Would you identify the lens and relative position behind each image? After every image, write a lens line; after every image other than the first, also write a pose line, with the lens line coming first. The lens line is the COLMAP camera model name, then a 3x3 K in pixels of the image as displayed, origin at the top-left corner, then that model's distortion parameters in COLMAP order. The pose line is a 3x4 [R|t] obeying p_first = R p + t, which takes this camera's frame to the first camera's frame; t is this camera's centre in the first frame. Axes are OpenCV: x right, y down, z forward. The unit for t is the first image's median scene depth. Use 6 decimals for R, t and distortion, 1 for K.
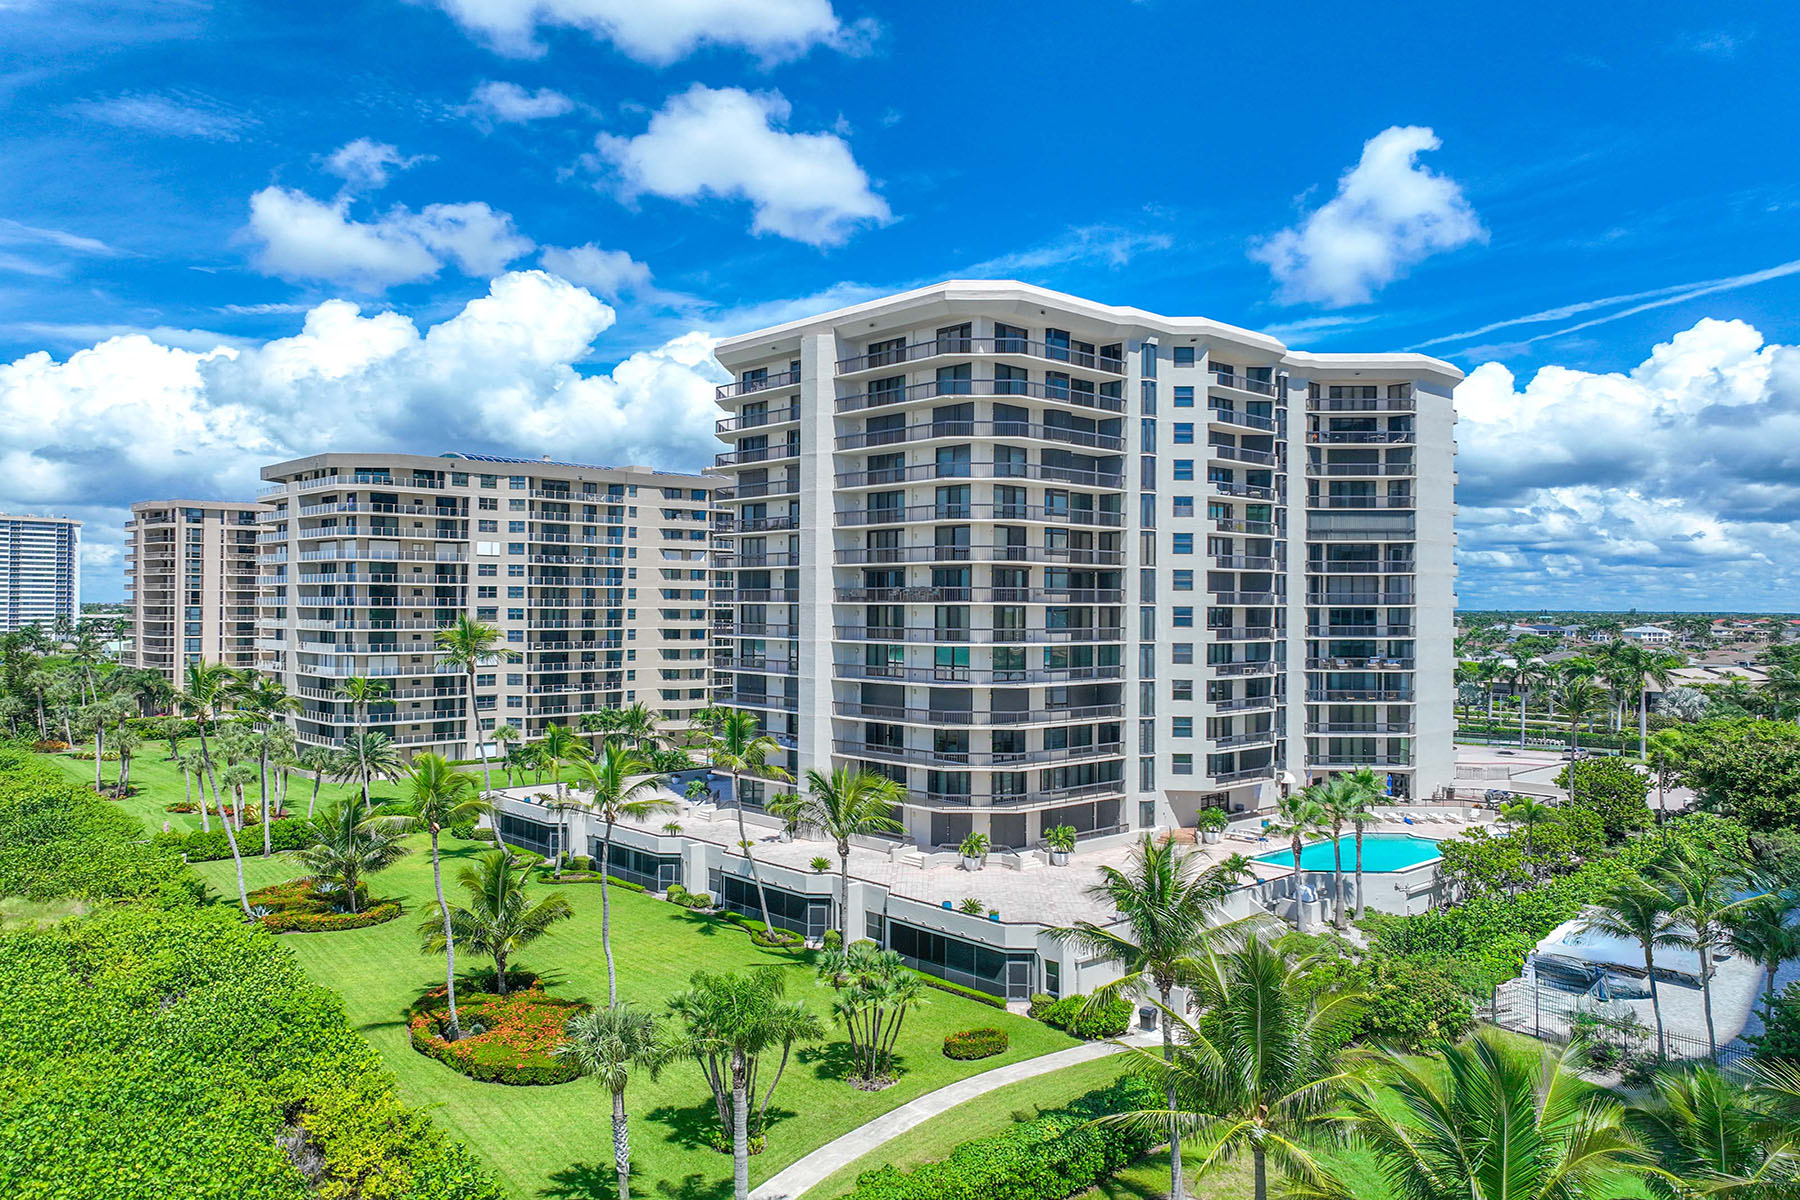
lens RADIAL K [[1280.4, 0, 901.8], [0, 1280.4, 609.4], [0, 0, 1]] dist [0.000619, 0.032181]
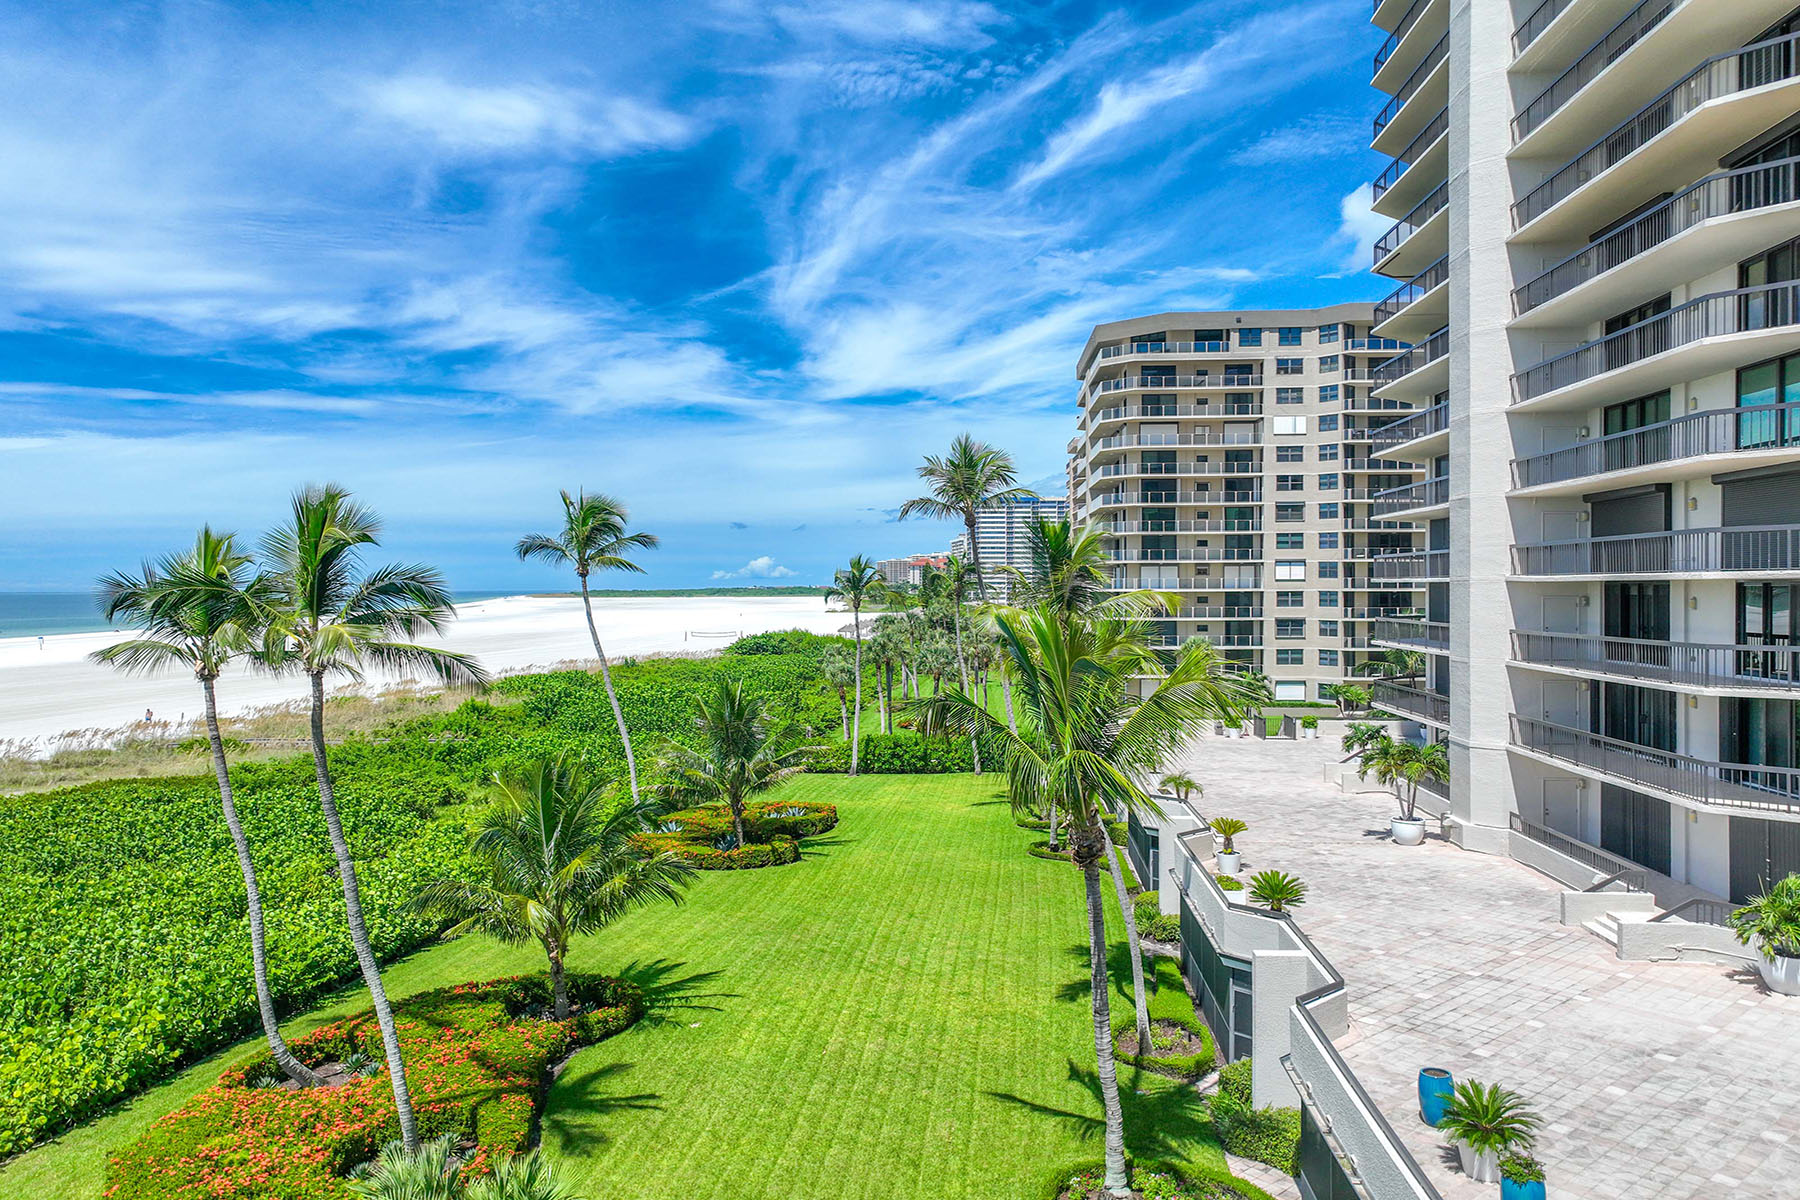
lens RADIAL K [[1280.4, 0, 885.7], [0, 1280.4, 604.2], [0, 0, 1]] dist [0.000619, 0.032181]
pose [[0.677431, 0.002911, -0.735581, 0.111261], [0.005227, 0.999948, 0.008772, 0.076424], [0.735568, -0.009787, 0.677380, 0.463447]]
